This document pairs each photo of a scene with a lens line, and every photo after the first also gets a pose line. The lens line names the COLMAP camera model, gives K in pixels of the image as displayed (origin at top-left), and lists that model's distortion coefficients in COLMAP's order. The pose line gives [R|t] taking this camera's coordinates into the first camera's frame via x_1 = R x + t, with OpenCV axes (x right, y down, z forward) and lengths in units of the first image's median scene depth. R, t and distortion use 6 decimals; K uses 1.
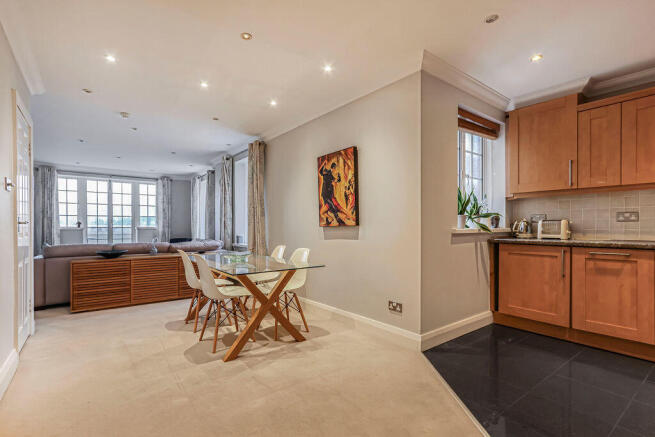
lens RADIAL K [[312.7, 0, 326.3], [0, 312.7, 229.6], [0, 0, 1]] dist [-0.001054, -0.000290]
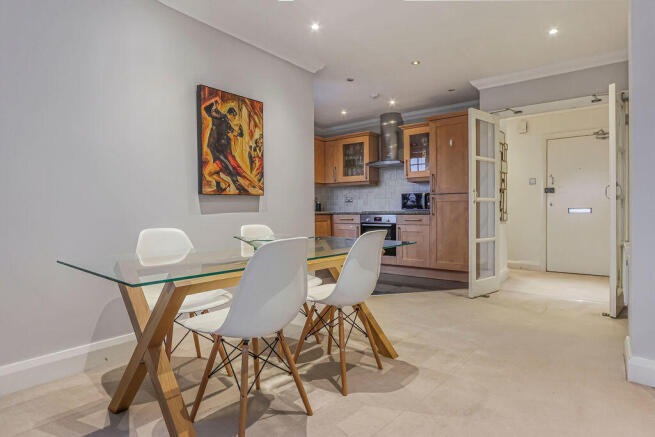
lens RADIAL K [[364.9, 0, 327.5], [0, 364.9, 208.3], [0, 0, 1]] dist [-0.002452, -0.000339]
pose [[-0.243898, 0.010071, 0.969749, -0.859839], [0.012638, 0.999894, -0.007205, 0.030216], [-0.969719, 0.010499, -0.243999, 1.001719]]
